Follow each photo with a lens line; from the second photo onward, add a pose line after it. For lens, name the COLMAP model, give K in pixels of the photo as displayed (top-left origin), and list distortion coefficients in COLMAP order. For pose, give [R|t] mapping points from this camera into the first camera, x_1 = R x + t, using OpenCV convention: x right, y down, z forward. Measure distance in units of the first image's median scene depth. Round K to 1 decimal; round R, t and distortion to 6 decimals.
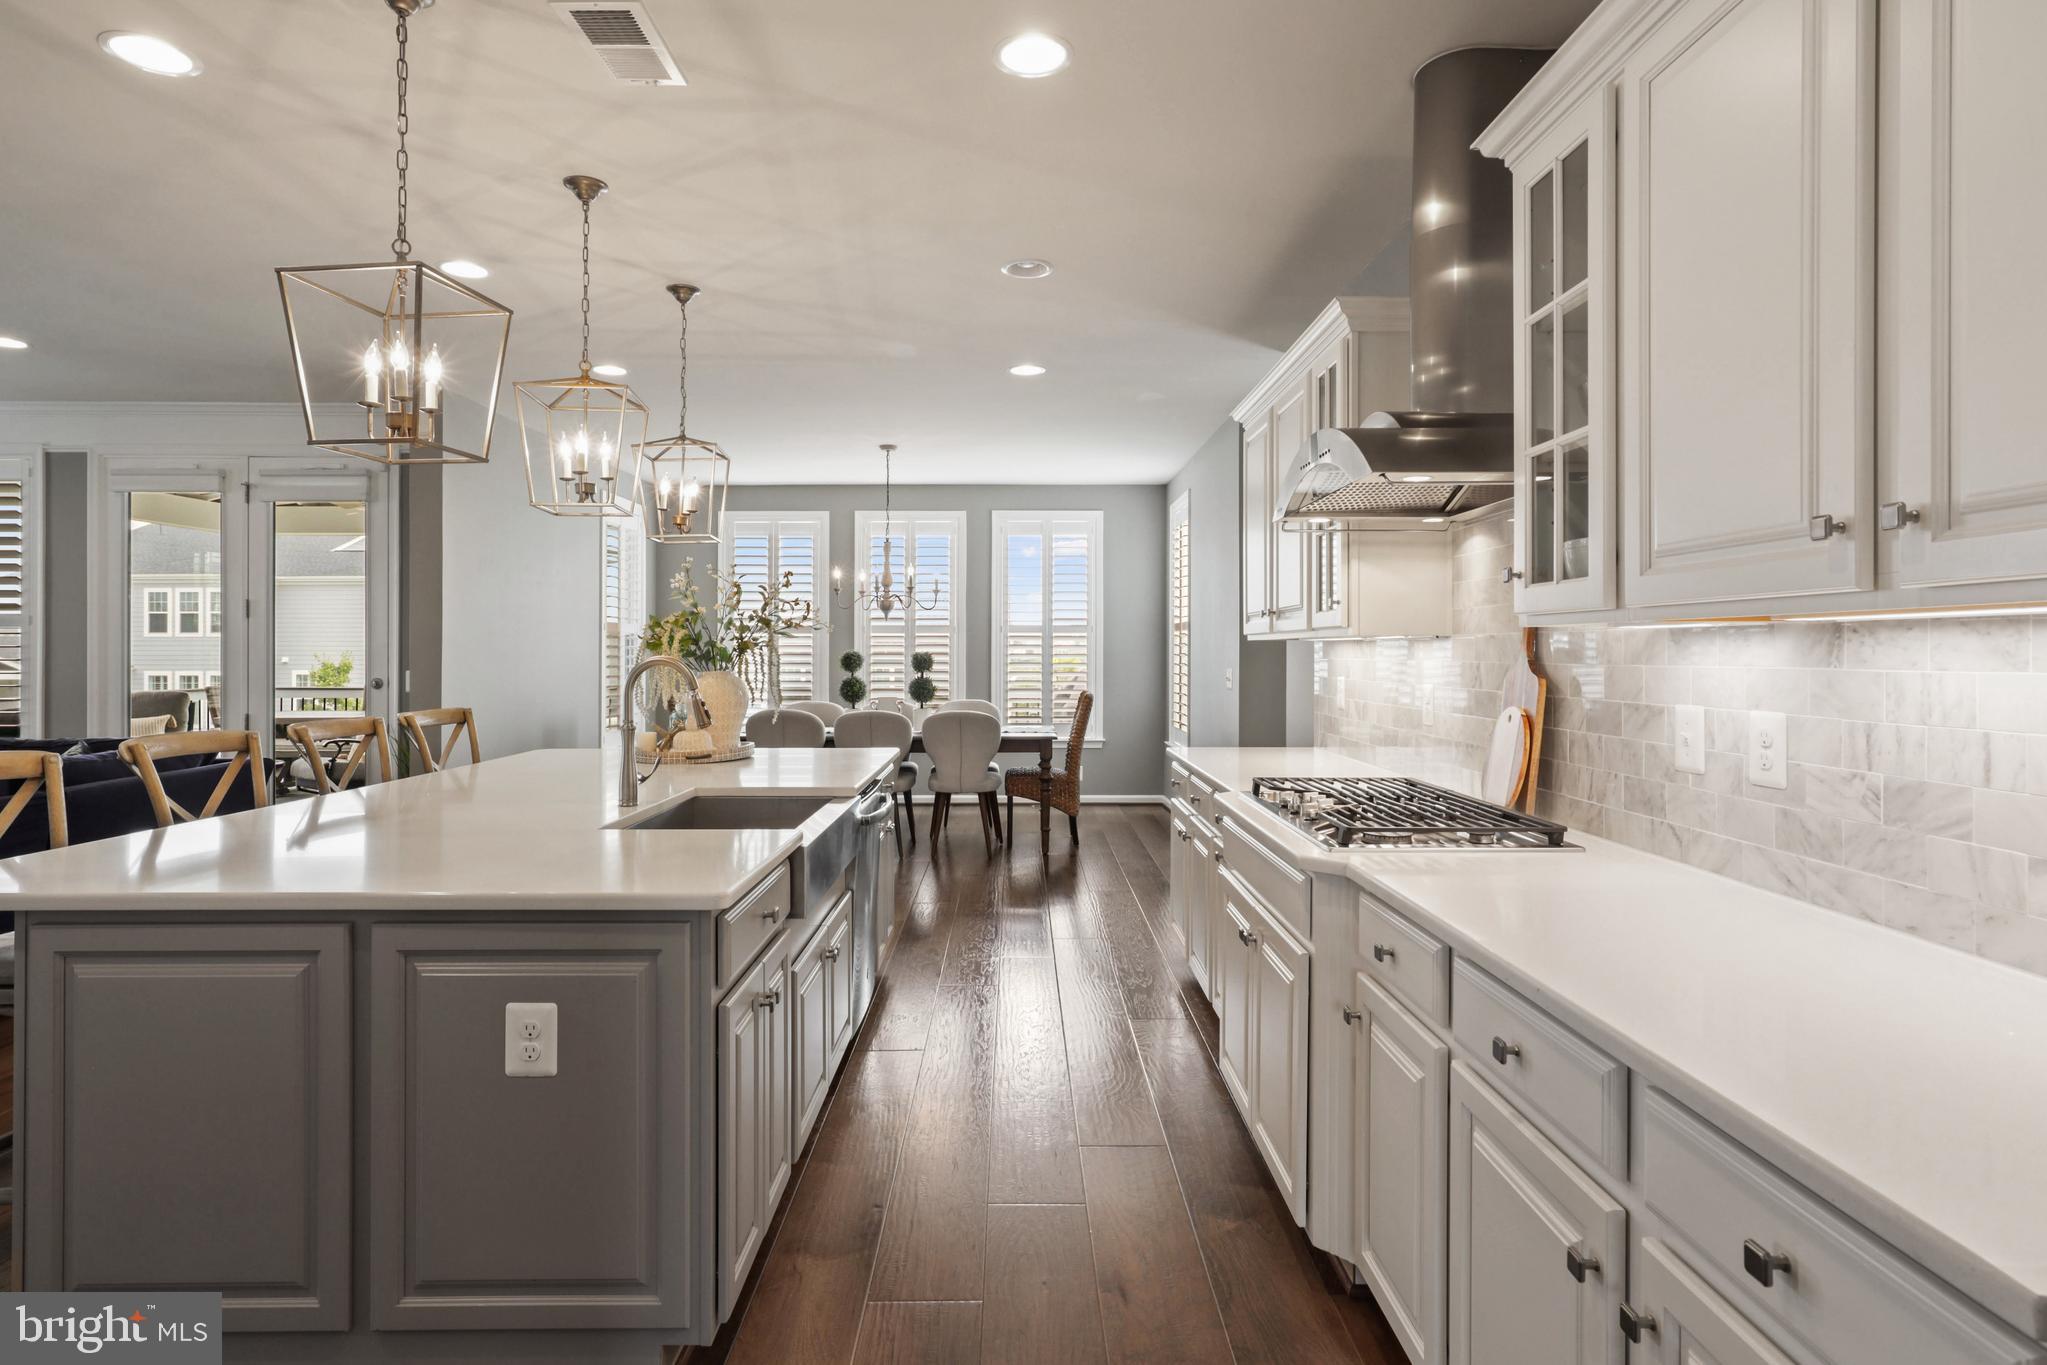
lens RADIAL K [[1082.4, 0, 1014.1], [0, 1082.4, 654.5], [0, 0, 1]] dist [-0.010170, 0.012714]
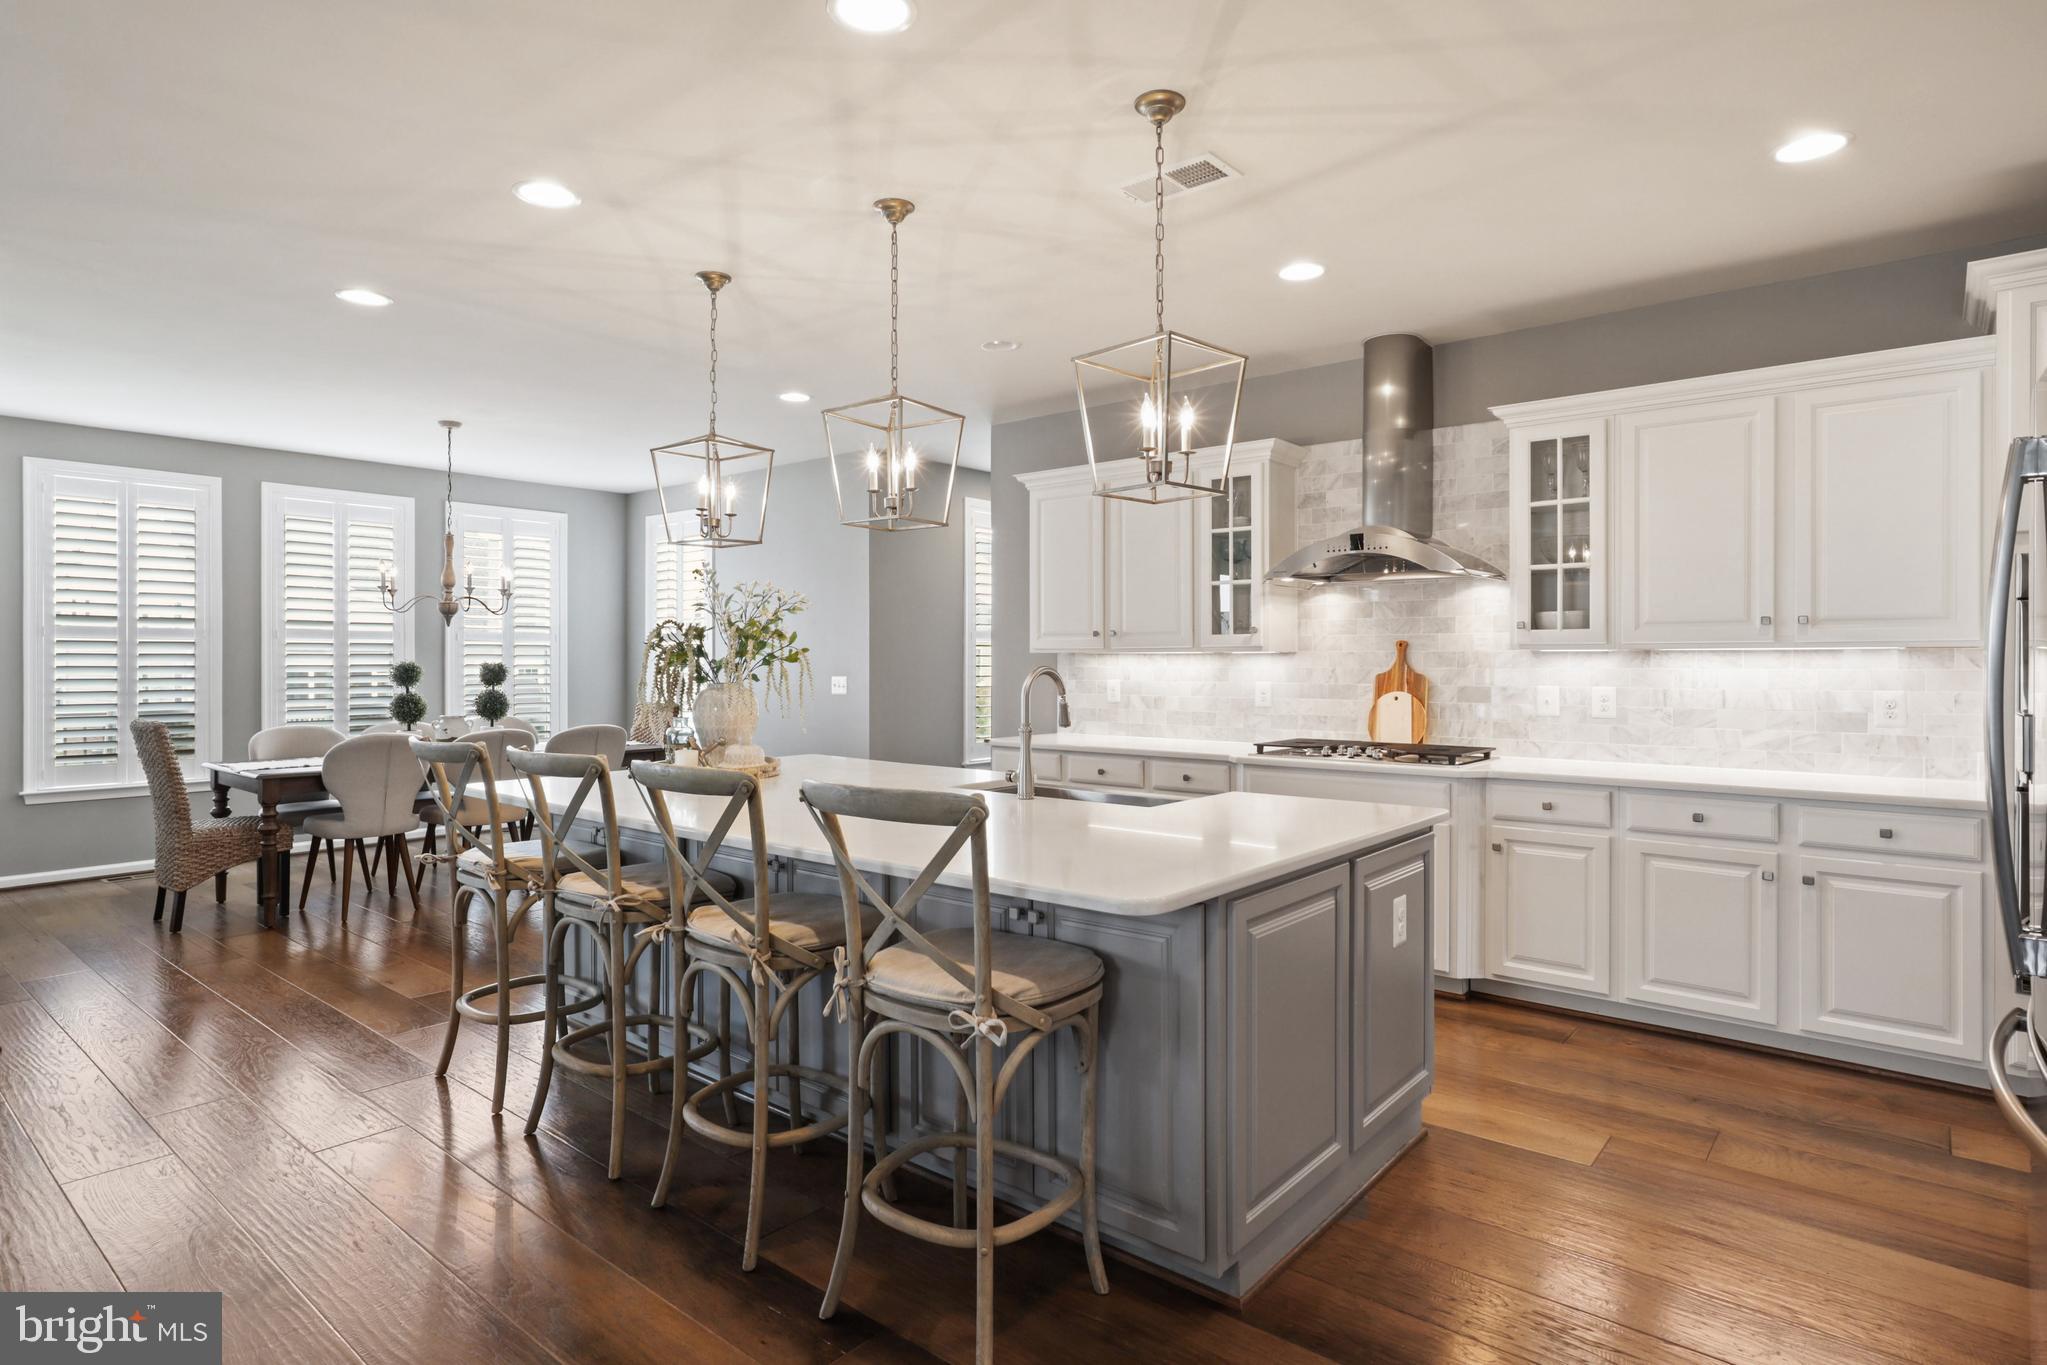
lens RADIAL K [[1082.4, 0, 1007.5], [0, 1082.4, 662.4], [0, 0, 1]] dist [-0.010170, 0.012714]
pose [[0.651402, -0.001375, 0.758731, -1.369136], [0.003136, 0.999995, -0.000880, -0.001682], [-0.758726, 0.002952, 0.651403, 0.310636]]
